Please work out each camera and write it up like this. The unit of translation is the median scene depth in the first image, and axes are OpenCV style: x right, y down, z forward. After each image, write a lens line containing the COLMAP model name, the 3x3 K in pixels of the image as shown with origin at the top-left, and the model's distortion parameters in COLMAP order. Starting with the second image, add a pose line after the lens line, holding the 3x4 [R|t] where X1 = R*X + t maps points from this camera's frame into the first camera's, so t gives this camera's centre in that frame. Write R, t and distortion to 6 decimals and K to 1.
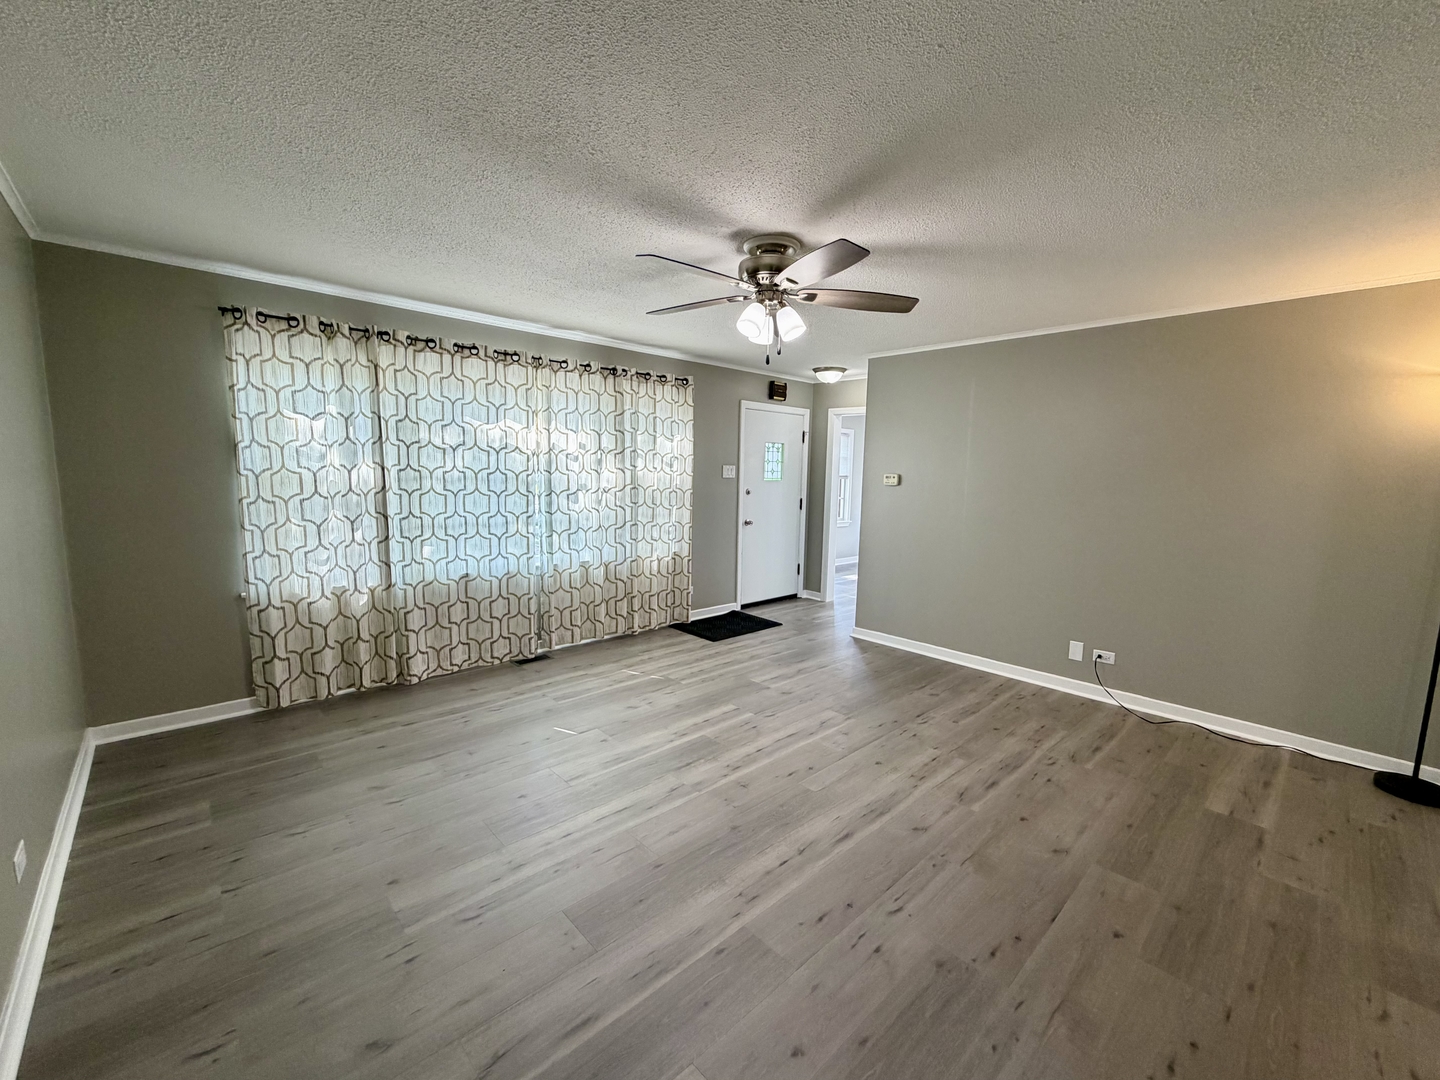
lens RADIAL K [[589.3, 0, 722.6], [0, 589.3, 543.1], [0, 0, 1]] dist [-0.000399, 0.000051]
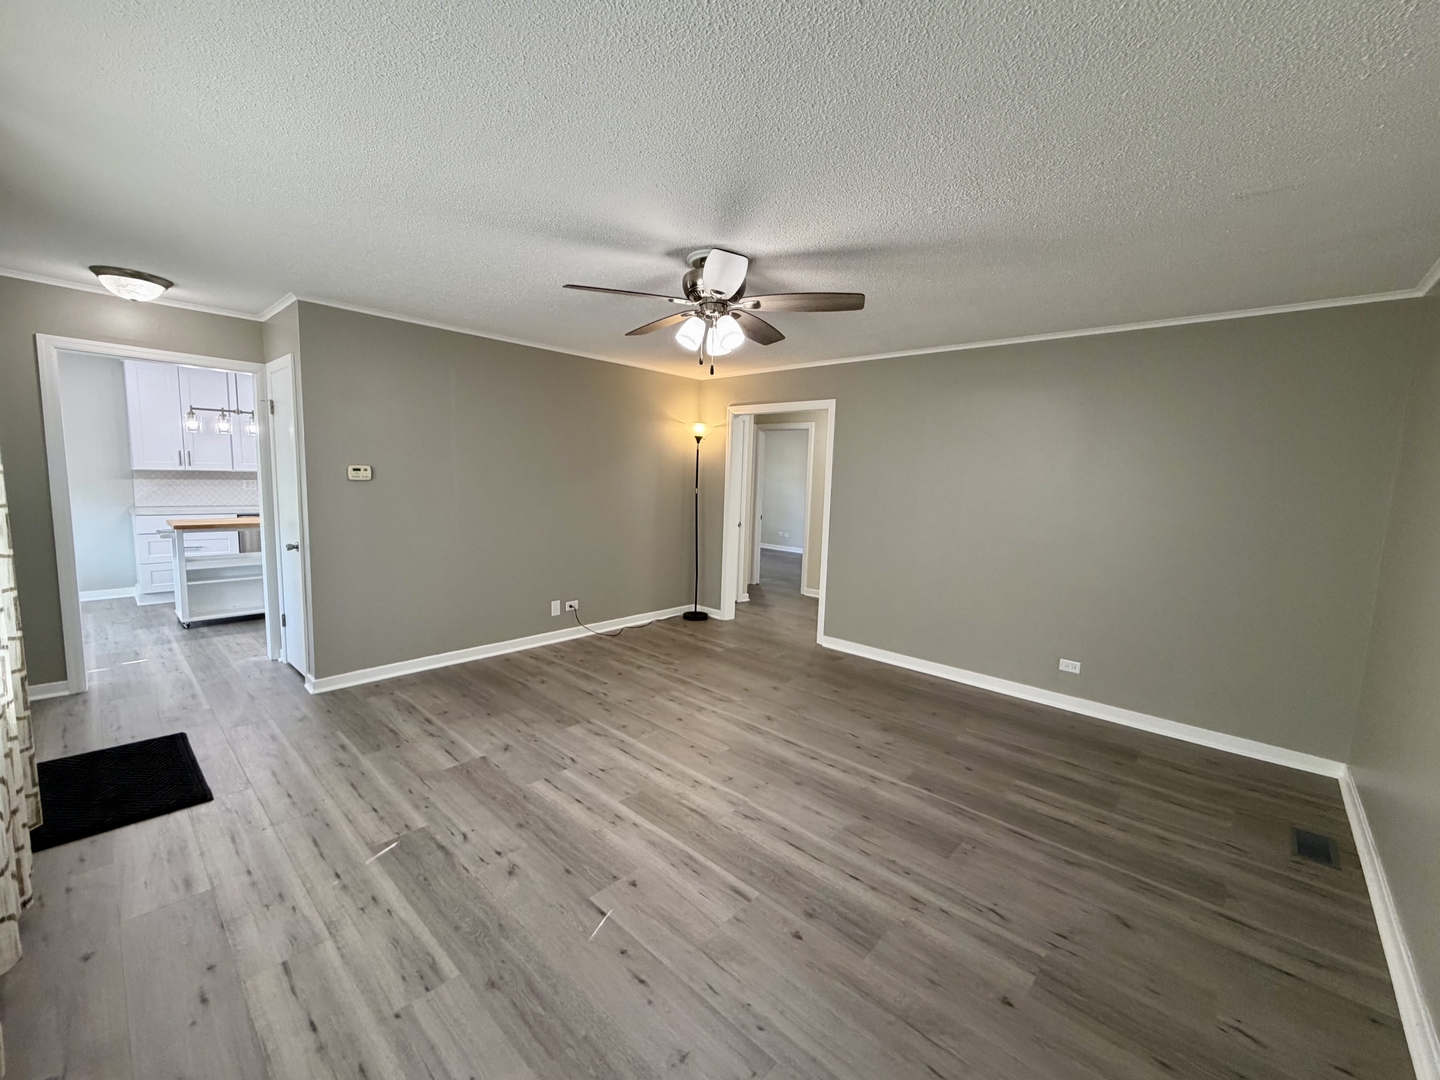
lens RADIAL K [[589.3, 0, 722.6], [0, 589.3, 543.1], [0, 0, 1]] dist [-0.000399, 0.000051]
pose [[-0.072381, -0.143766, 0.986961, -0.756927], [0.091206, 0.984456, 0.150090, -0.127934], [-0.993198, 0.100881, -0.058143, 0.834885]]
